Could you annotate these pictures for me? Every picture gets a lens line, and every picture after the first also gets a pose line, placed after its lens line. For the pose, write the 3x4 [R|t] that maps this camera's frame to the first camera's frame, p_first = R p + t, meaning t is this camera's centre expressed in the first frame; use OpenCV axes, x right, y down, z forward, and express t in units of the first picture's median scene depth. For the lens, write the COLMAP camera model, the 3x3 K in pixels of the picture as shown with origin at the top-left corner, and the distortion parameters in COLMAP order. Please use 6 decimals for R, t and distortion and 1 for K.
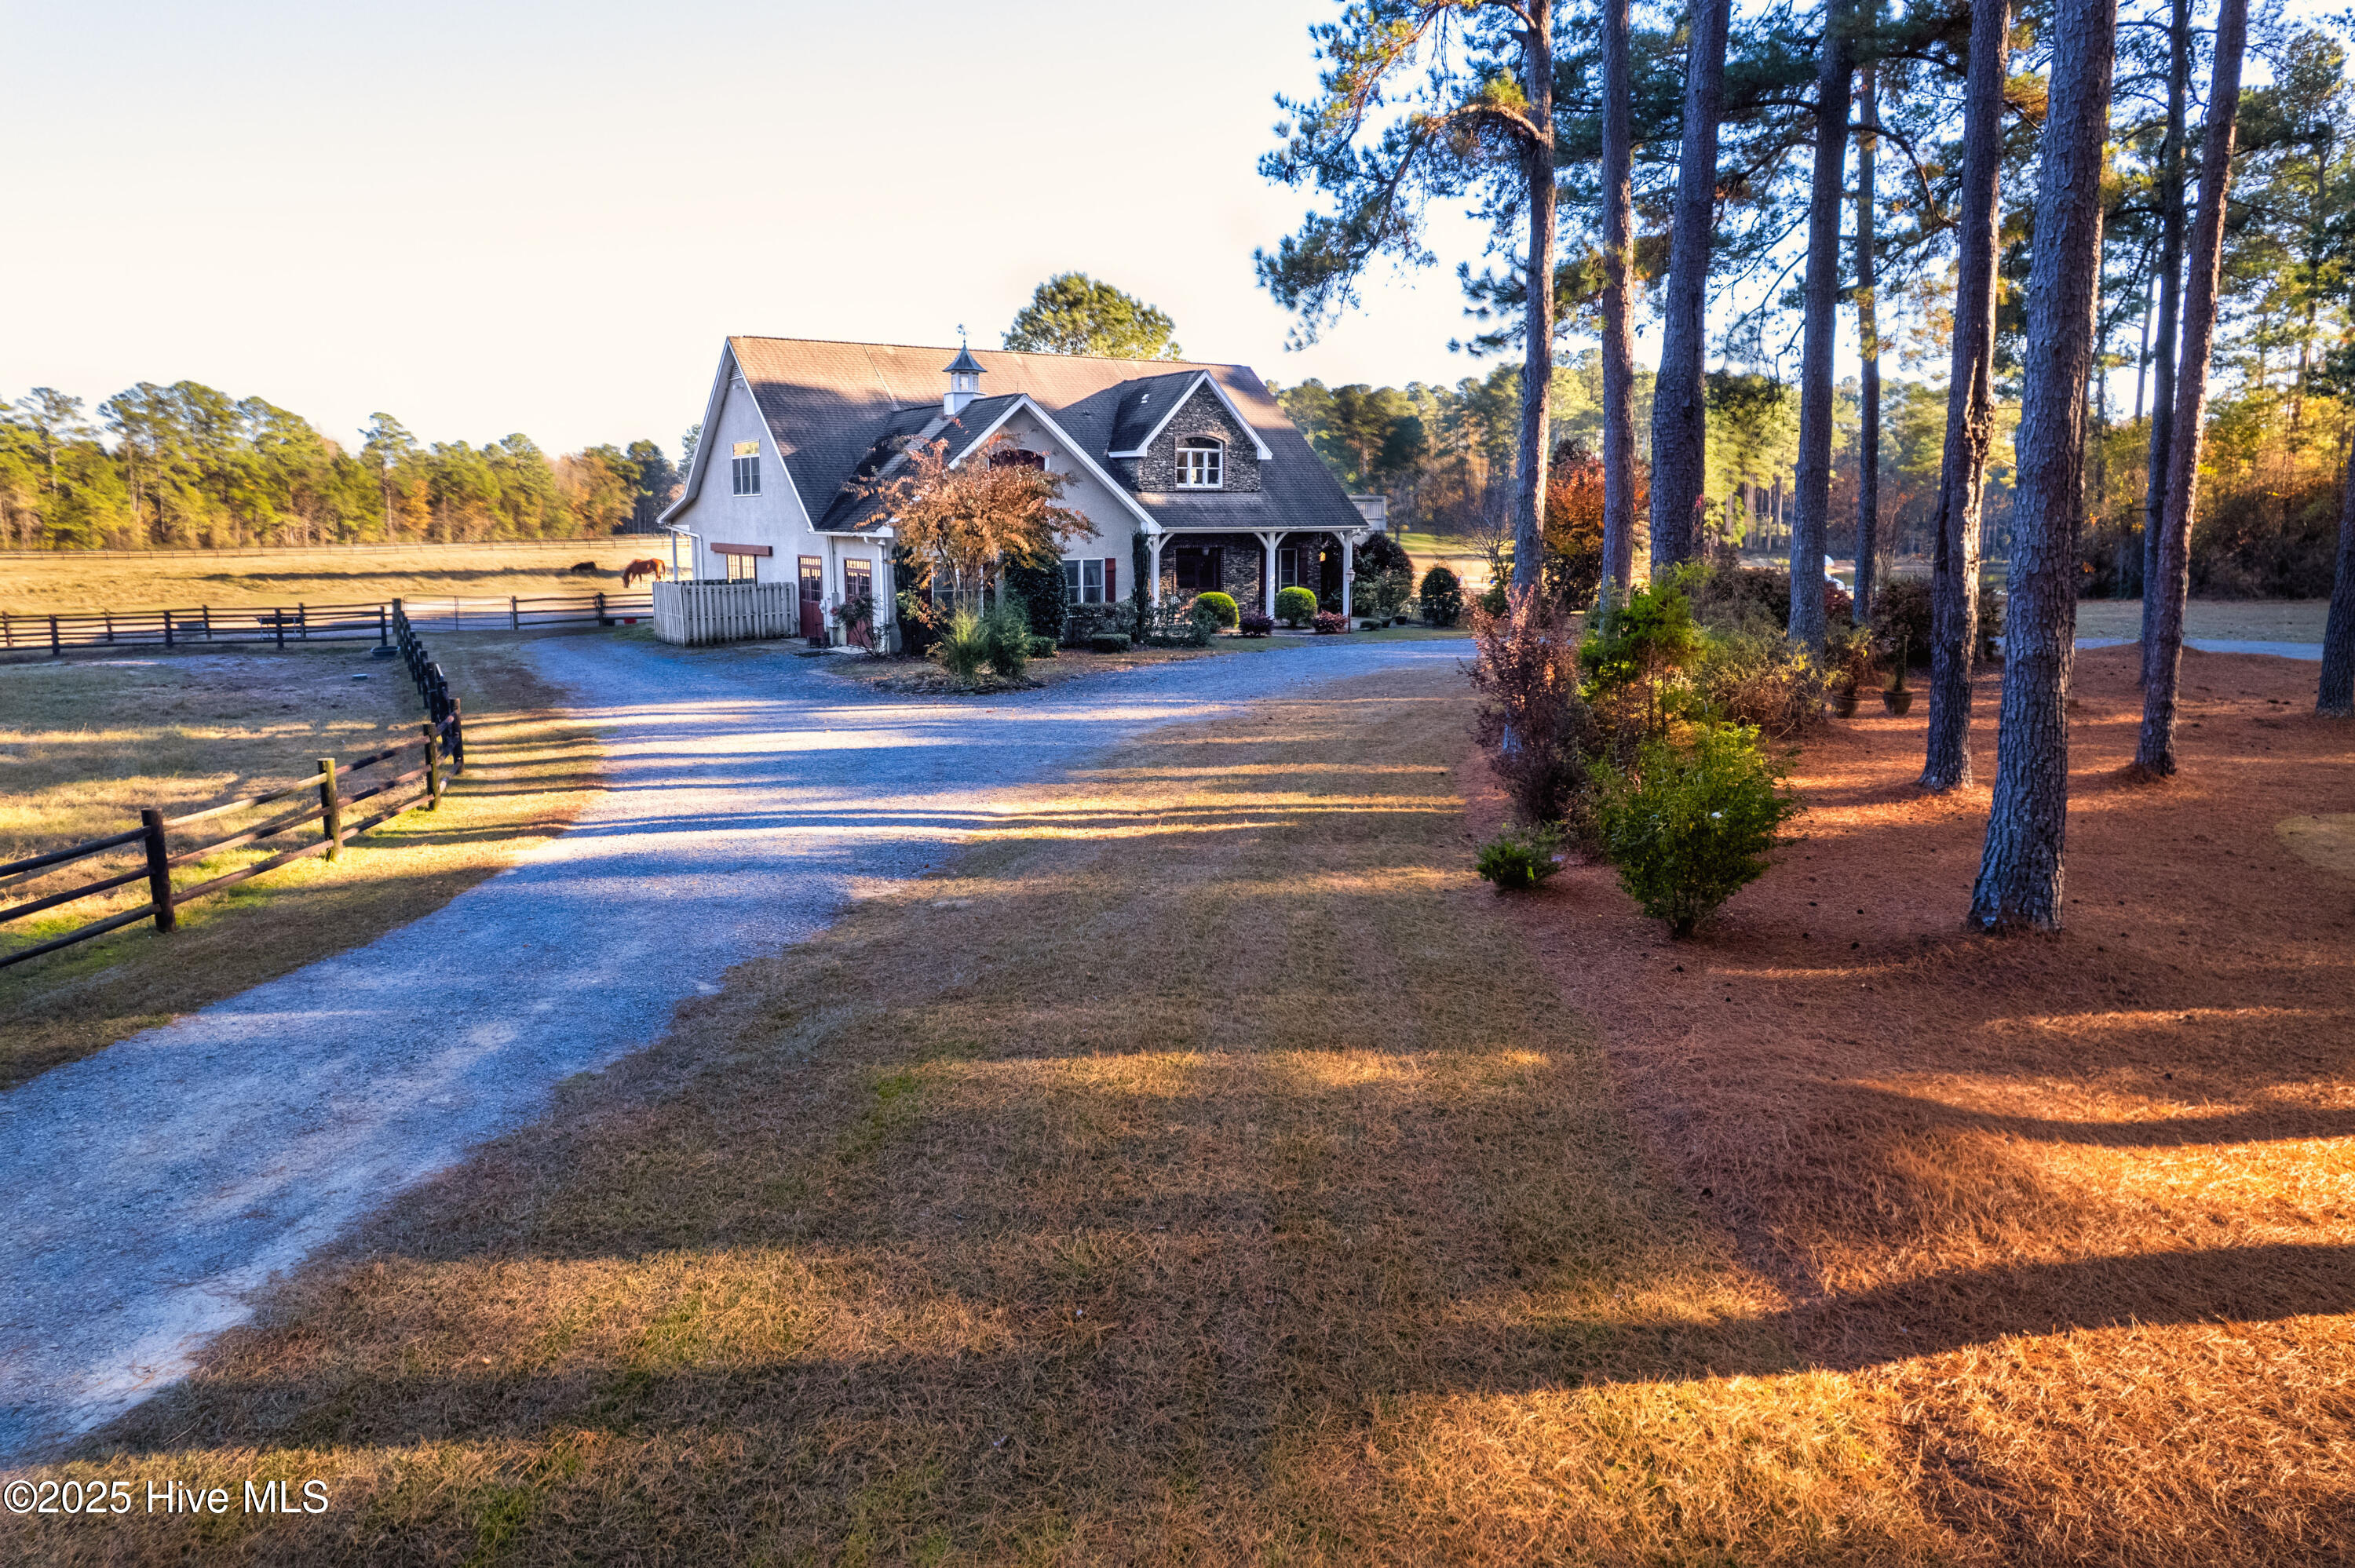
lens RADIAL K [[1517.7, 0, 1172.9], [0, 1517.7, 780.7], [0, 0, 1]] dist [-0.087581, 0.078488]
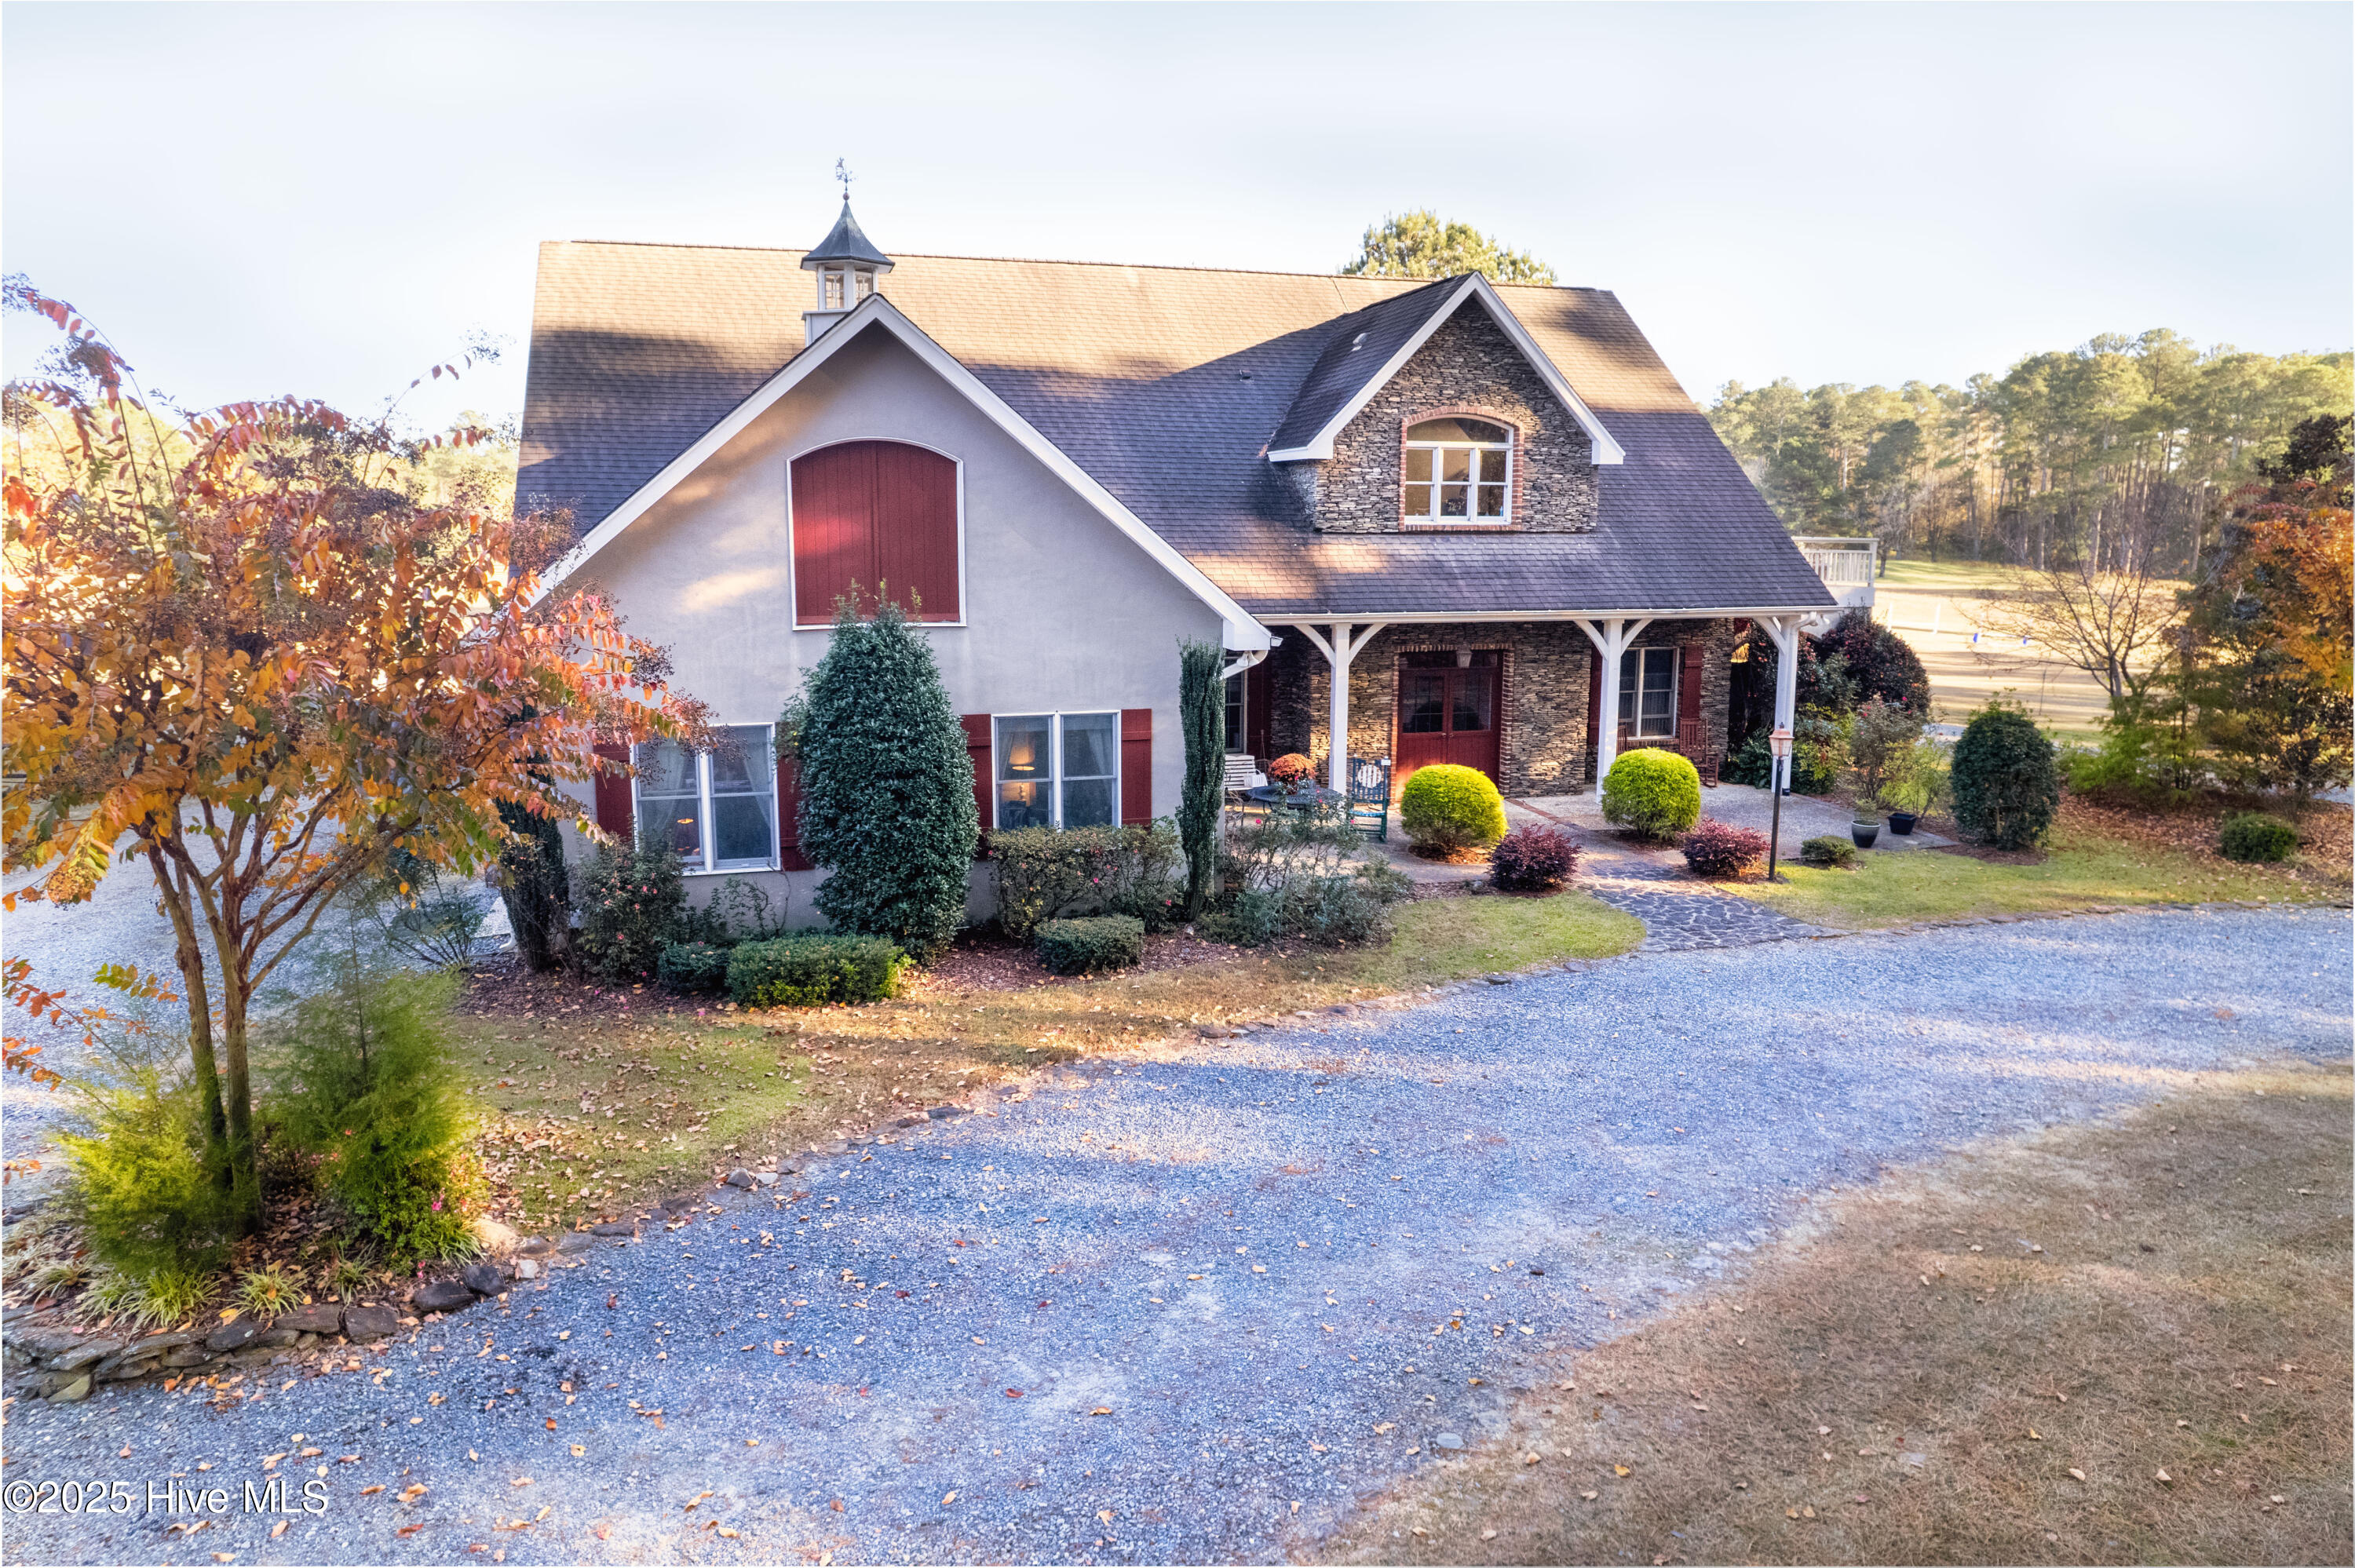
lens RADIAL K [[1517.7, 0, 1172.9], [0, 1517.7, 780.7], [0, 0, 1]] dist [-0.087581, 0.078488]
pose [[0.957553, 0.048478, -0.284151, 0.065893], [-0.050915, 0.998702, -0.001193, -0.101733], [0.283724, 0.015610, 0.958779, 0.489979]]
